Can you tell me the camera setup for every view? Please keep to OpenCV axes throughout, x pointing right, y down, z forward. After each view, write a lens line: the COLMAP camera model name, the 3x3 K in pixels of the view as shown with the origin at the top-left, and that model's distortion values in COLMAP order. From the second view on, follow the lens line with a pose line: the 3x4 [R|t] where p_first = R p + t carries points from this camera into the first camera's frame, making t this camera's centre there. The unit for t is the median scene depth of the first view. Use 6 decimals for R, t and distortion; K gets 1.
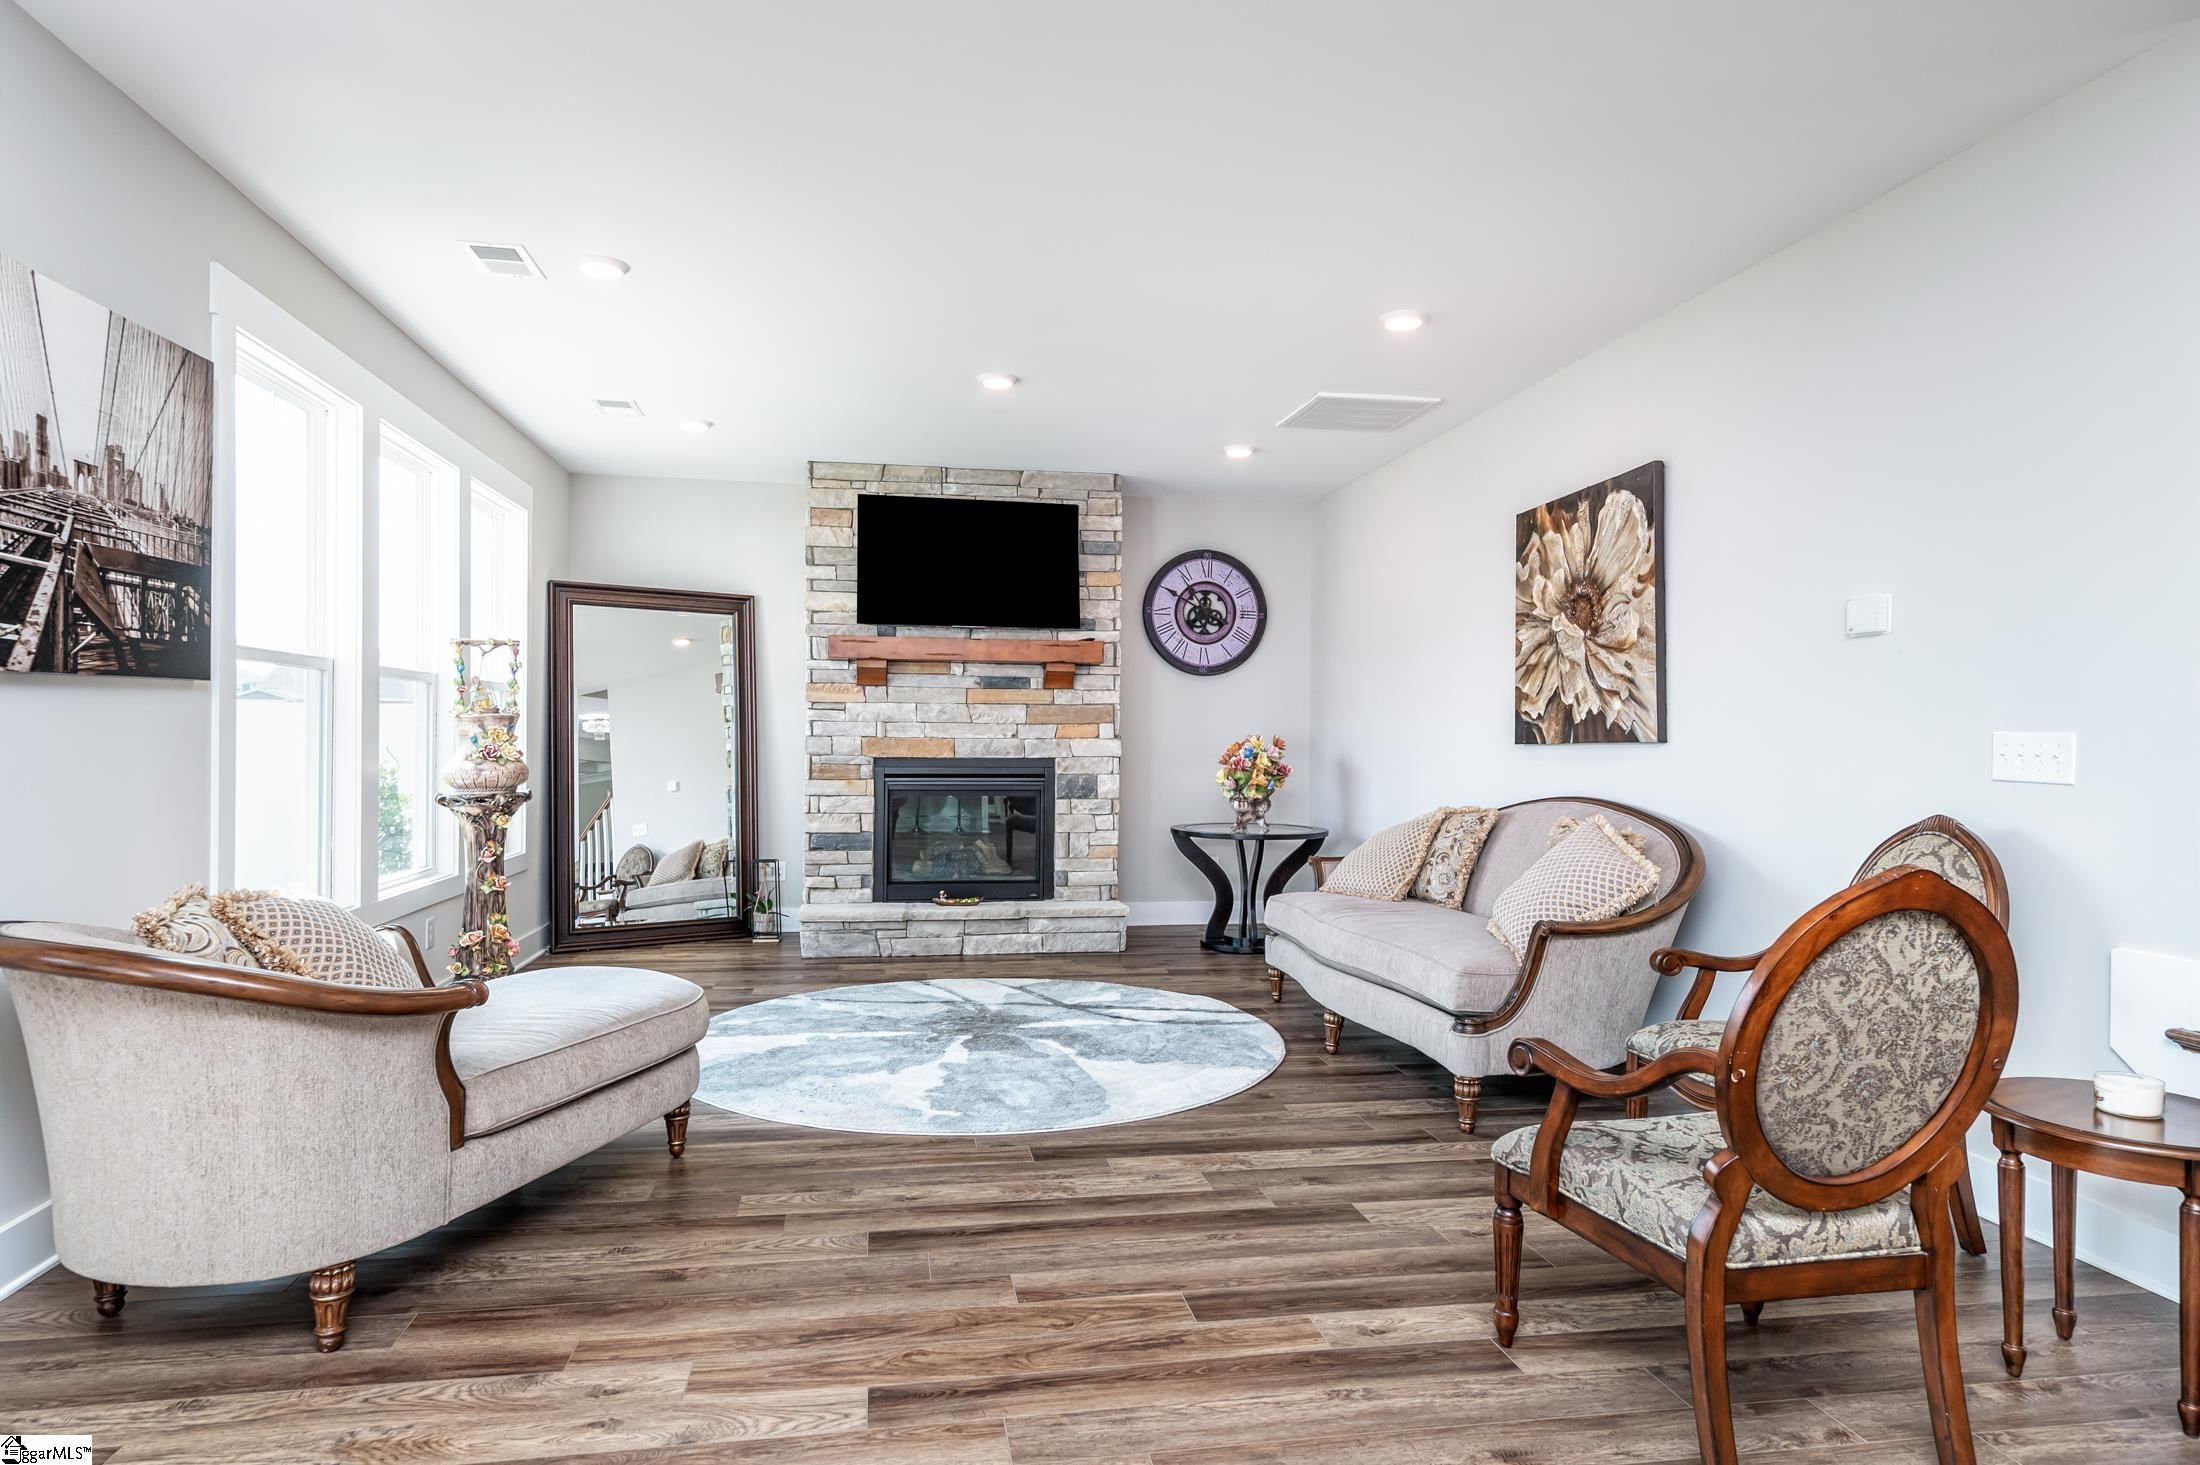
lens RADIAL K [[1265.9, 0, 1107.5], [0, 1265.9, 735.4], [0, 0, 1]] dist [0.004173, 0.000396]
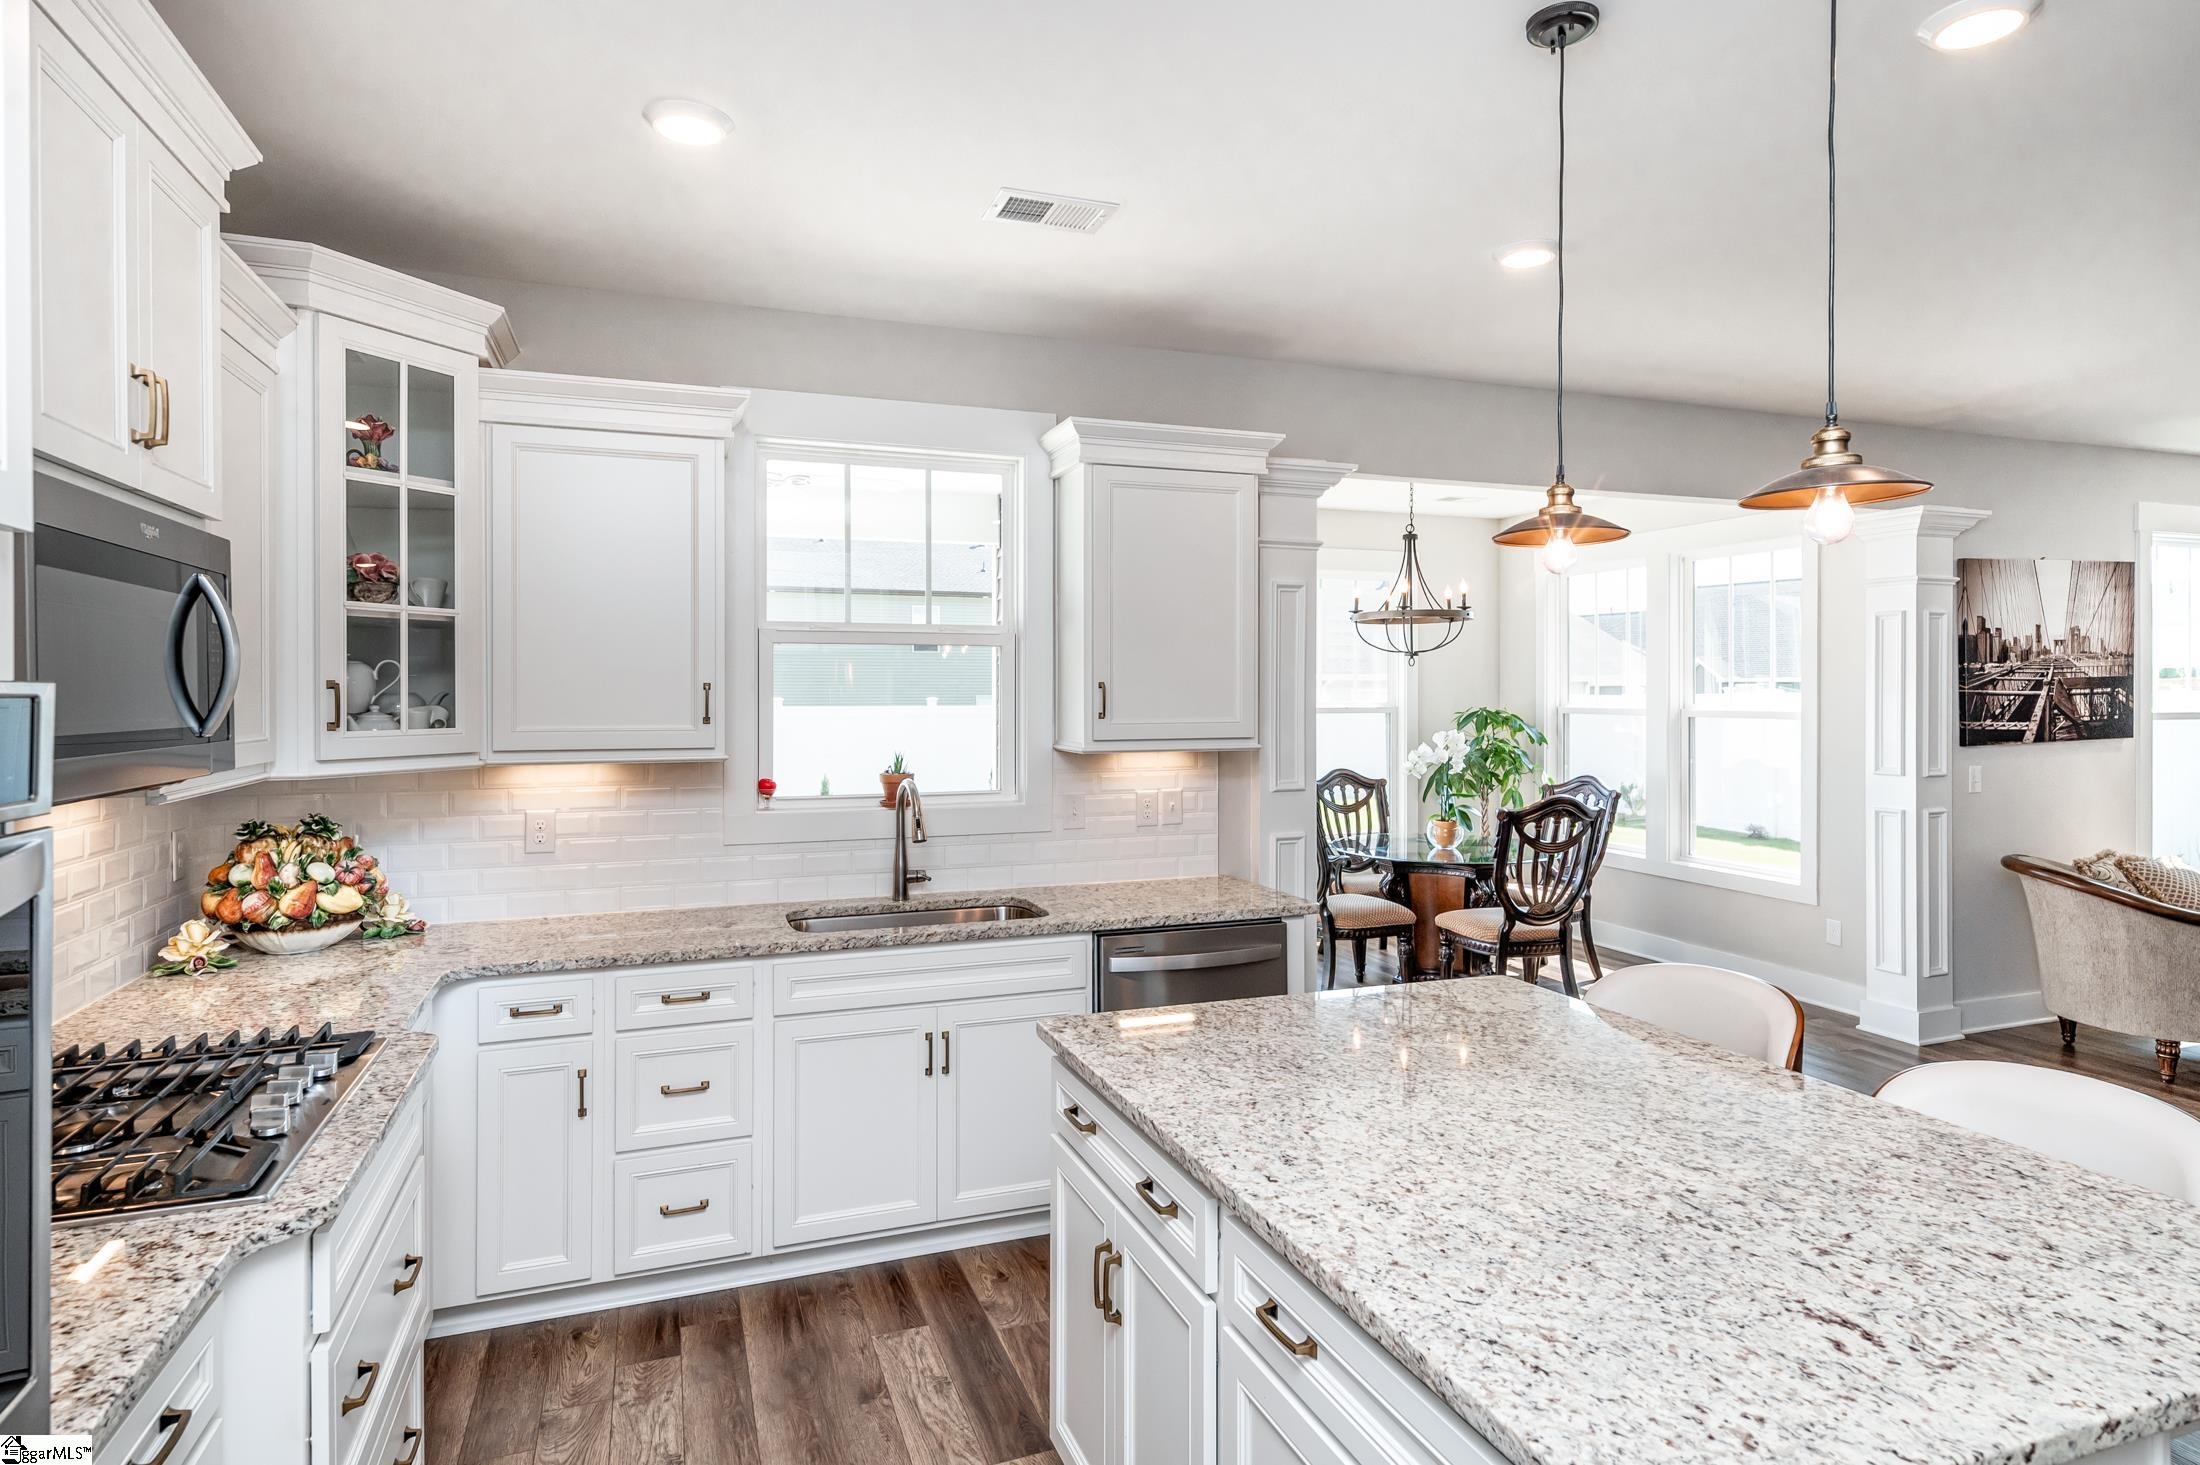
lens RADIAL K [[1198.9, 0, 1112.9], [0, 1198.9, 699.1], [0, 0, 1]] dist [0.004428, -0.000165]
pose [[0.184271, 0.000210, -0.982876, 0.836015], [0.004524, 0.999989, 0.001062, -0.125836], [0.982865, -0.004642, 0.184268, -0.877931]]
